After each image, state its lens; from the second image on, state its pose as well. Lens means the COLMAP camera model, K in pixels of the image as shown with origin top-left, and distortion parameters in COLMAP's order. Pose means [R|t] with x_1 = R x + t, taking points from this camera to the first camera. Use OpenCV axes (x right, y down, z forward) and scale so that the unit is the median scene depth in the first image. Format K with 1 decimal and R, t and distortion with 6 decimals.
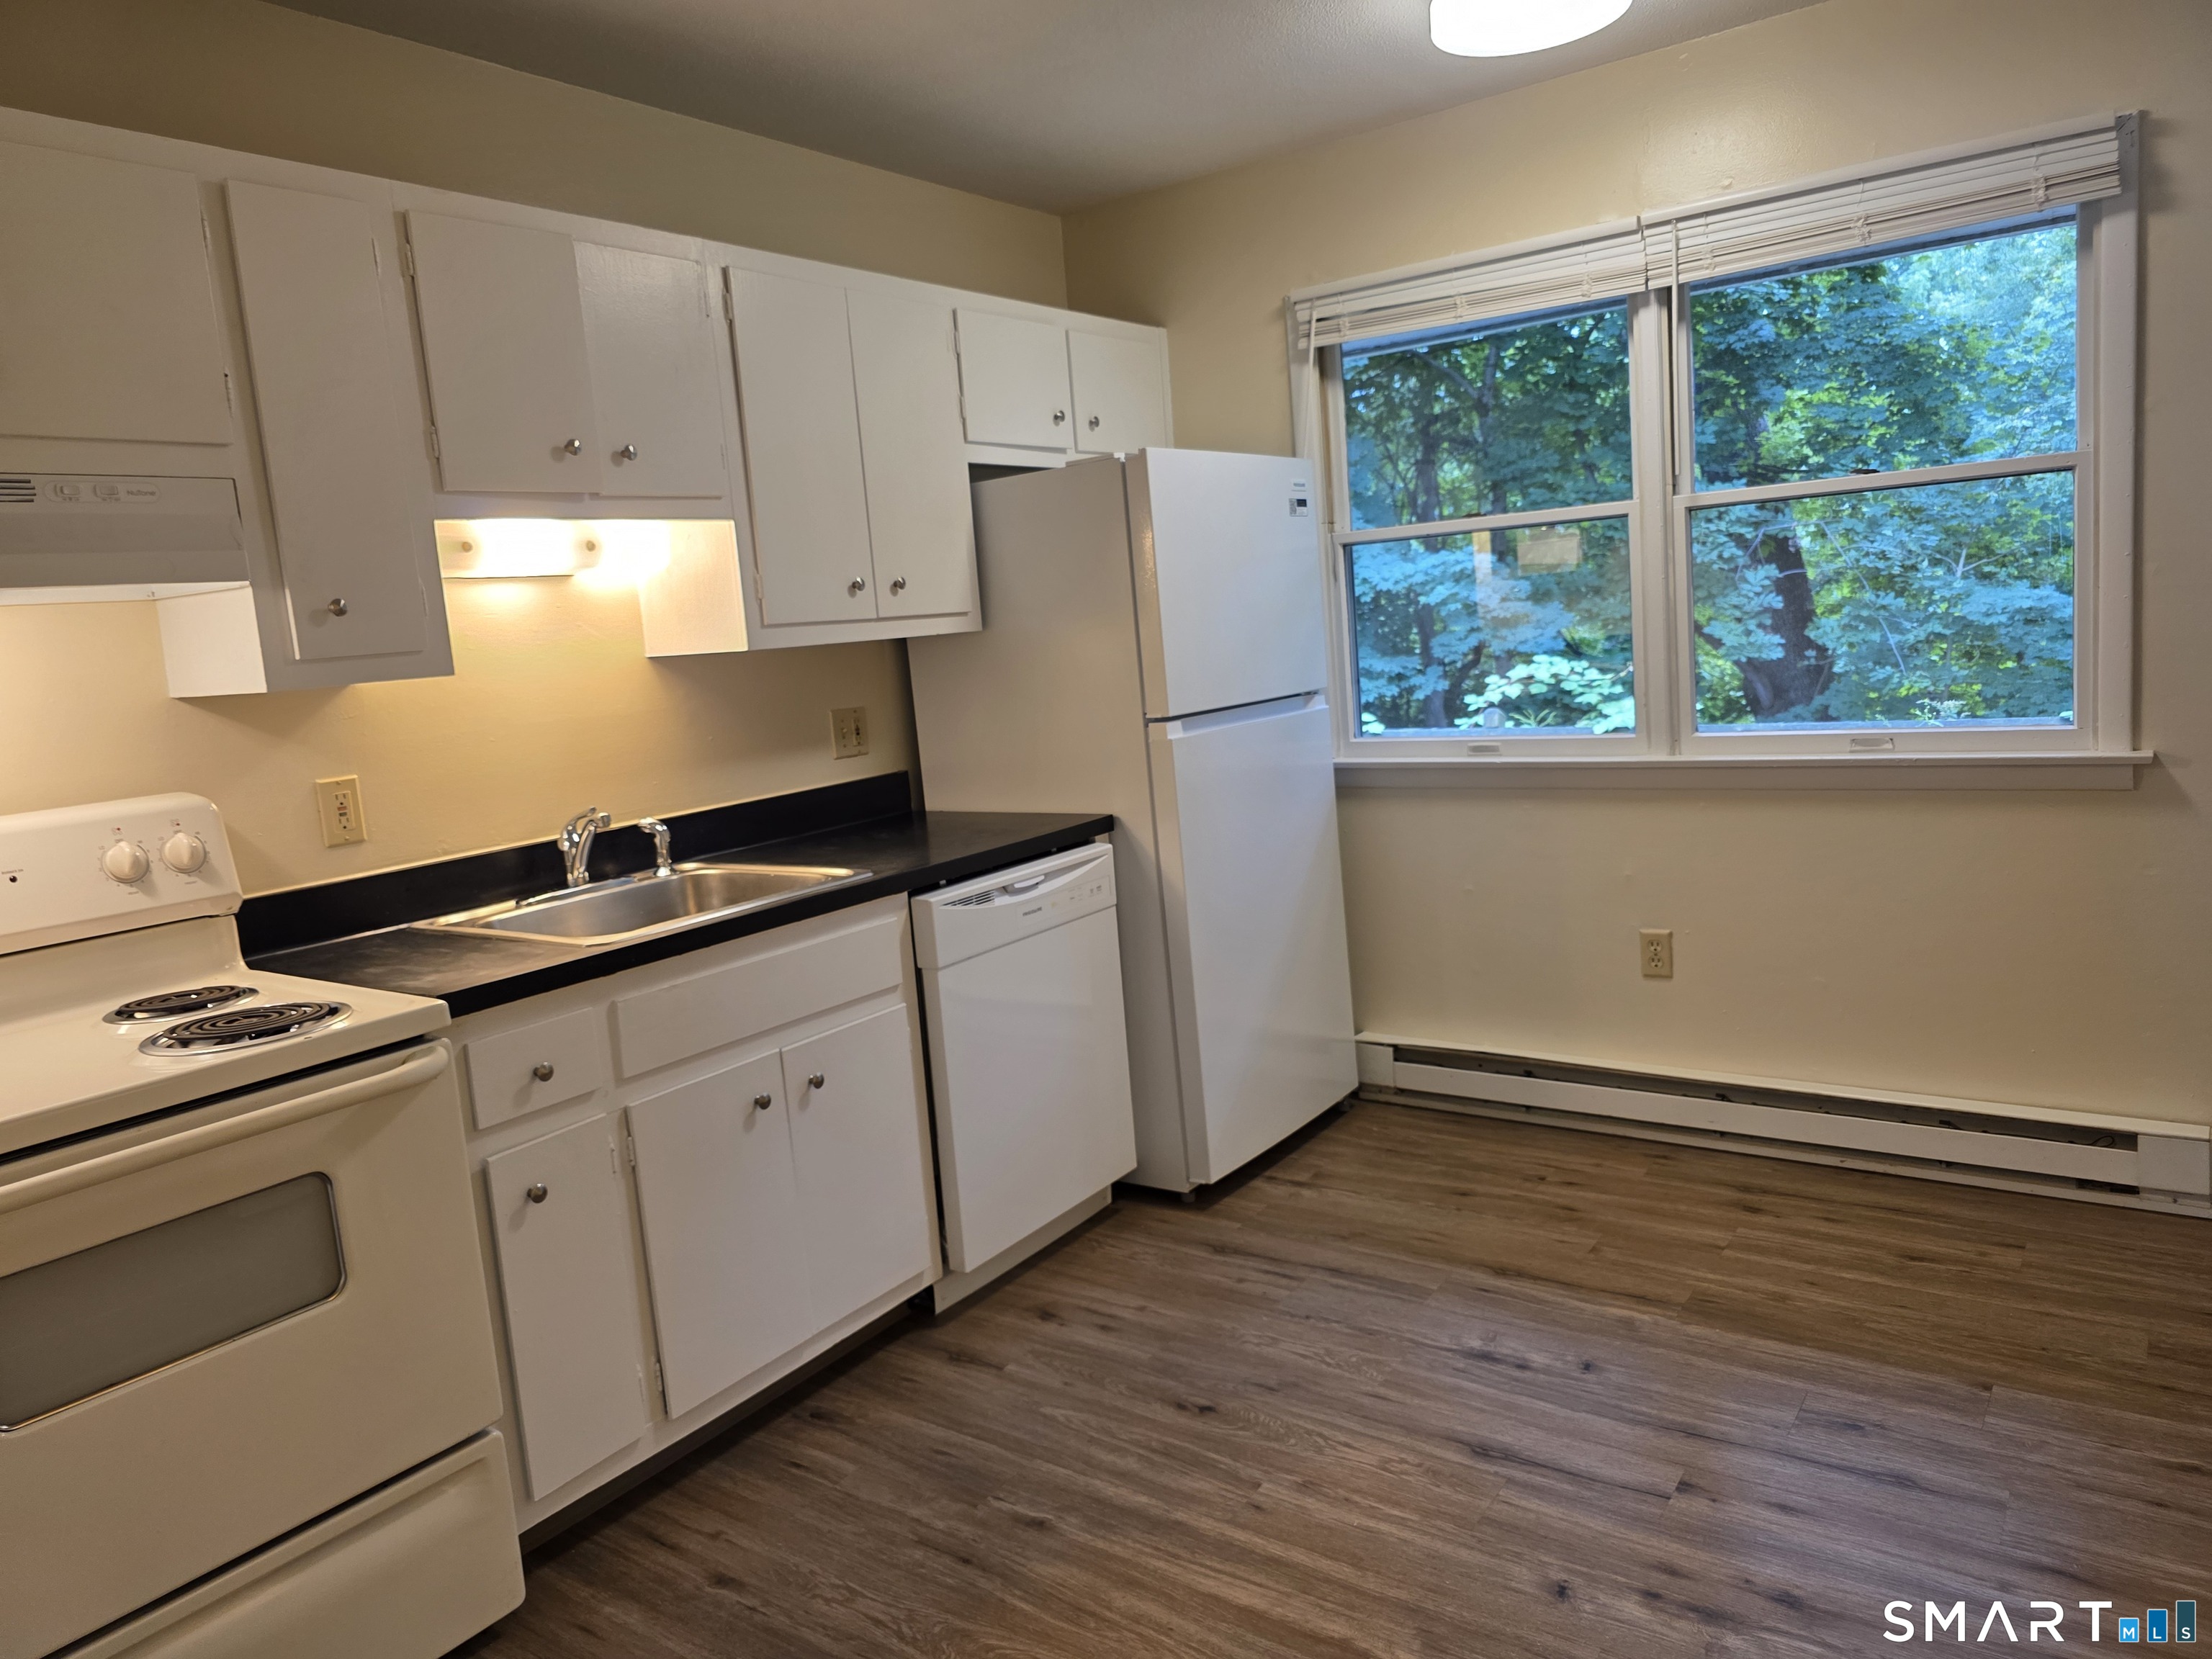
lens RADIAL K [[1495.5, 0, 1119.9], [0, 1495.5, 813.2], [0, 0, 1]] dist [0.061522, -0.052262]
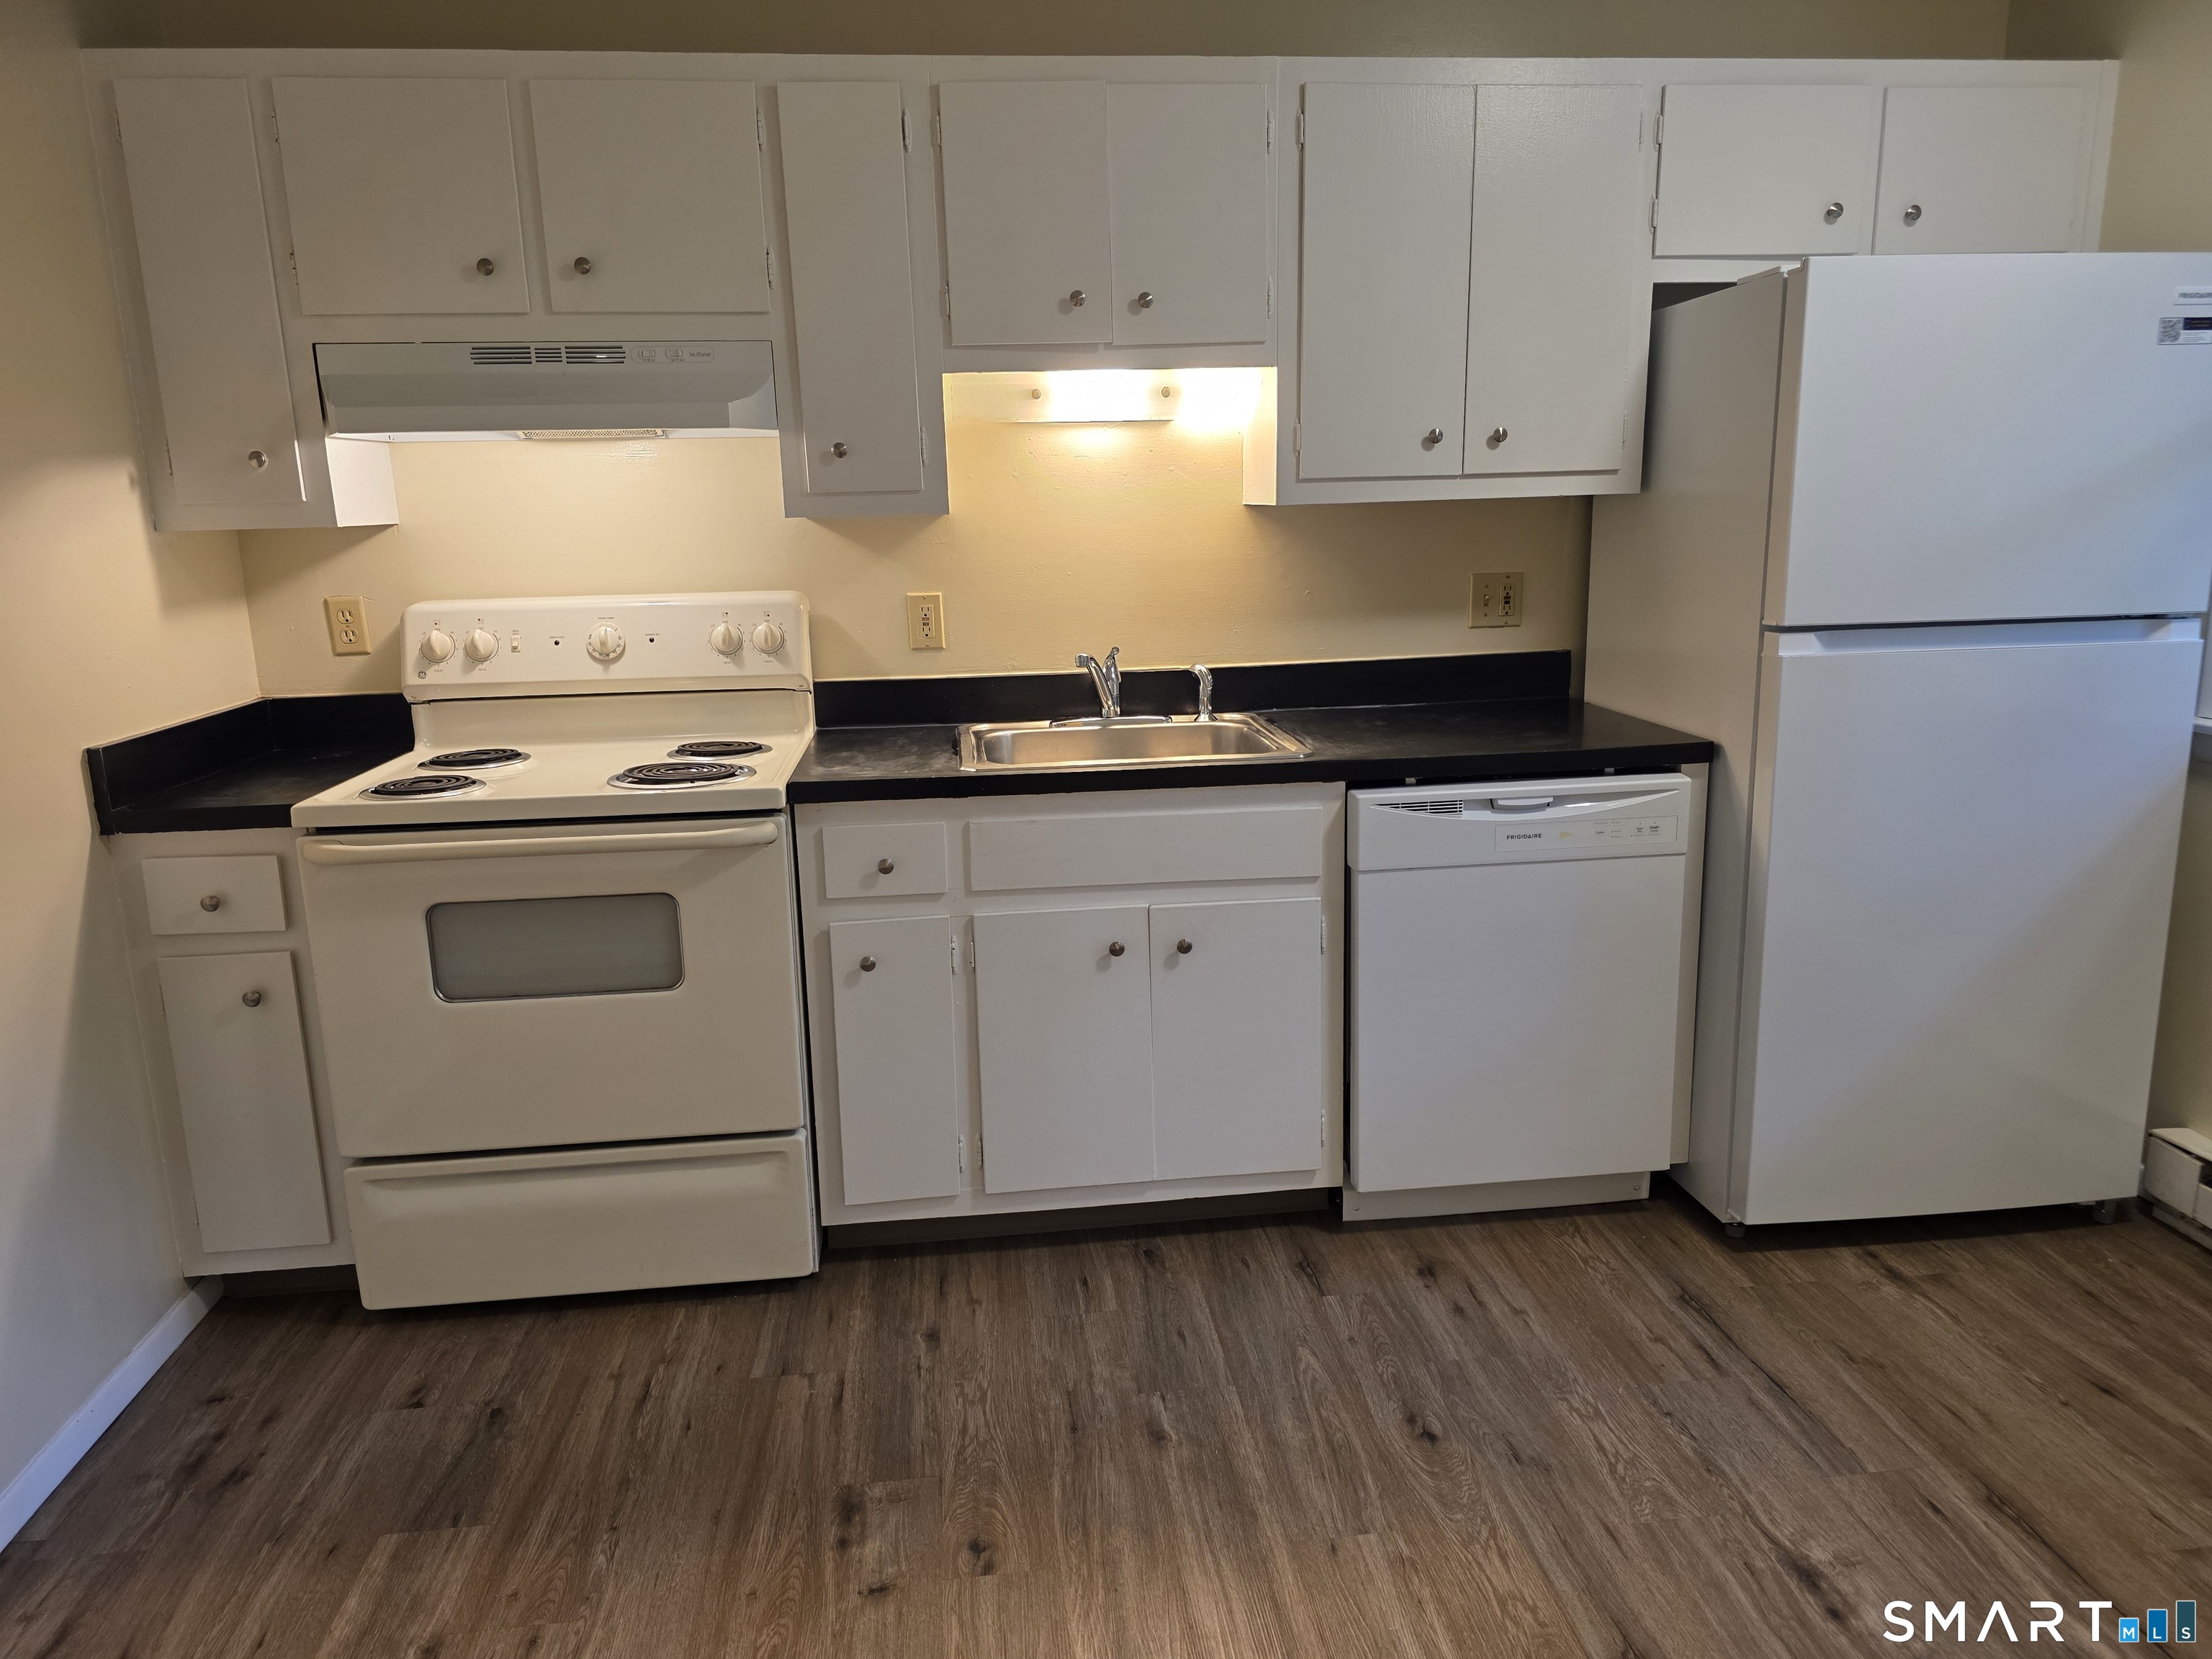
lens RADIAL K [[1495.5, 0, 1112.4], [0, 1495.5, 837.1], [0, 0, 1]] dist [0.061522, -0.052262]
pose [[0.672071, 0.224213, -0.705726, 0.418774], [-0.129184, 0.973943, 0.186403, -0.067818], [0.729131, -0.034108, 0.683524, 0.258970]]
